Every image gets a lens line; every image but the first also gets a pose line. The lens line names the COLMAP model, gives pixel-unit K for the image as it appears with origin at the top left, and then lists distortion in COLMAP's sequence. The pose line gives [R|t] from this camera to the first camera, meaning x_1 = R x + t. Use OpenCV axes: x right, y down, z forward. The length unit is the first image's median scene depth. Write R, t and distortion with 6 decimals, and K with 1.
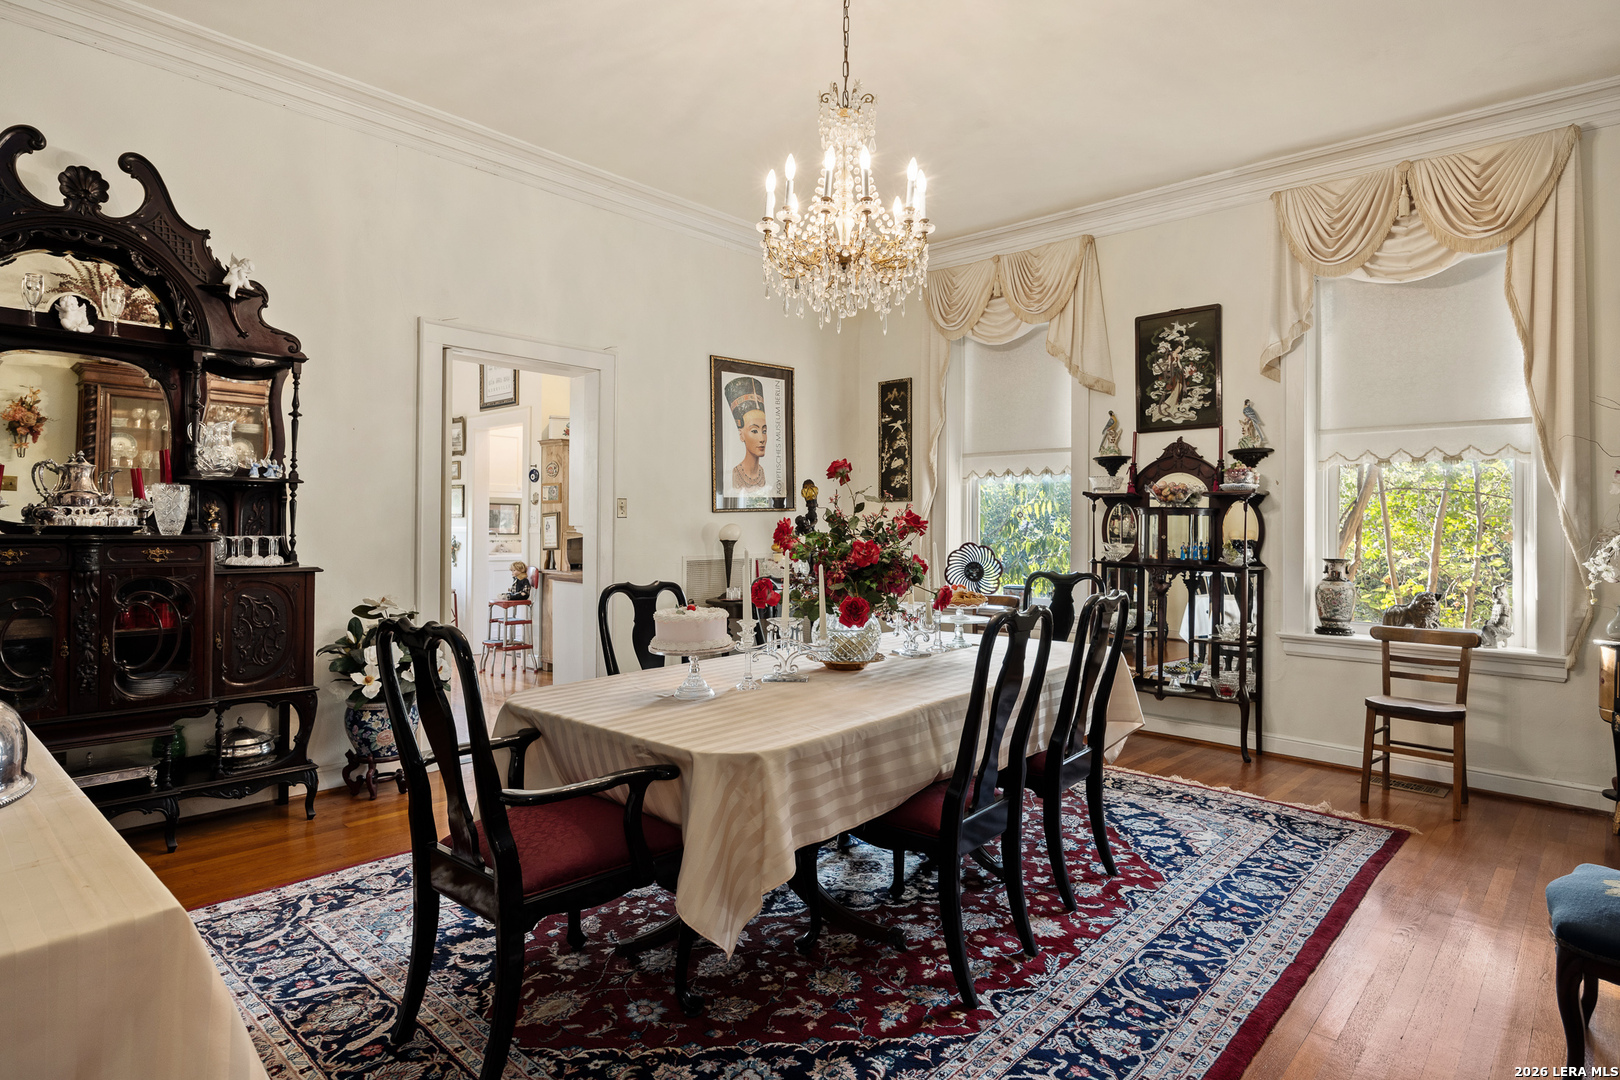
lens RADIAL K [[856.1, 0, 808.5], [0, 856.1, 529.8], [0, 0, 1]] dist [-0.007457, -0.000990]
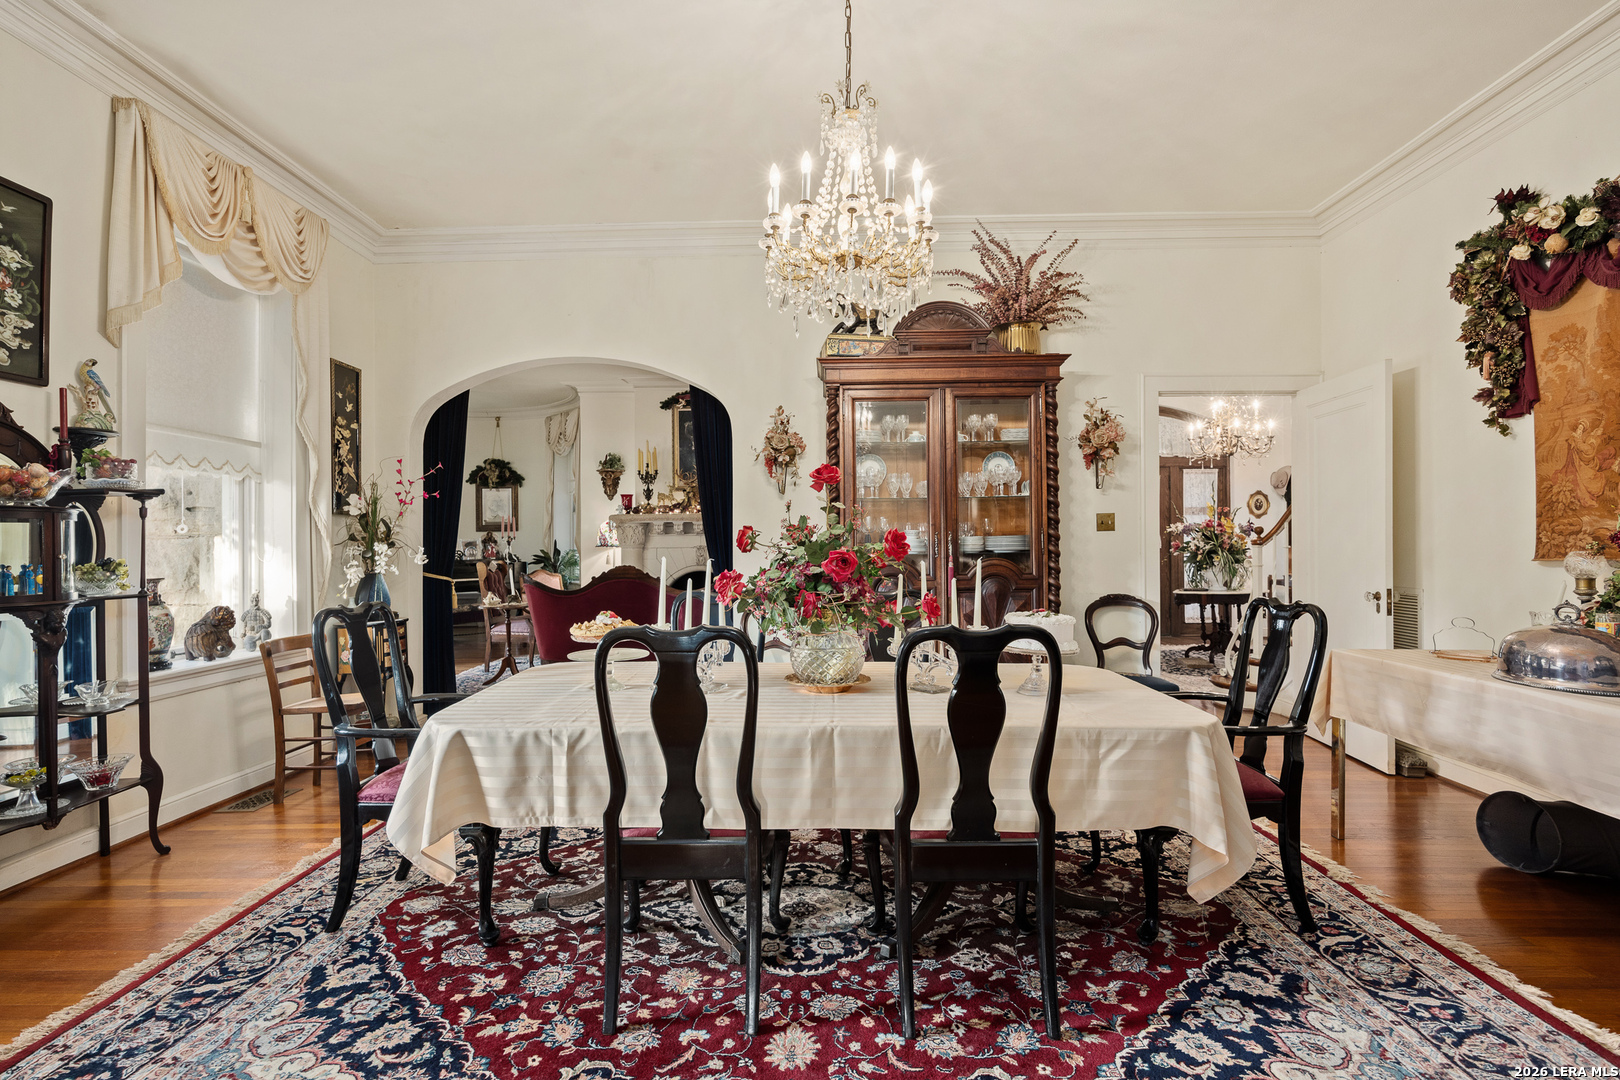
lens RADIAL K [[813.6, 0, 804.0], [0, 813.6, 541.0], [0, 0, 1]] dist [-0.012784, 0.000819]
pose [[-0.661526, 0.000822, 0.749922, -0.700984], [0.005196, 0.999980, 0.003487, -0.002546], [-0.749904, 0.006203, -0.661517, 1.876045]]
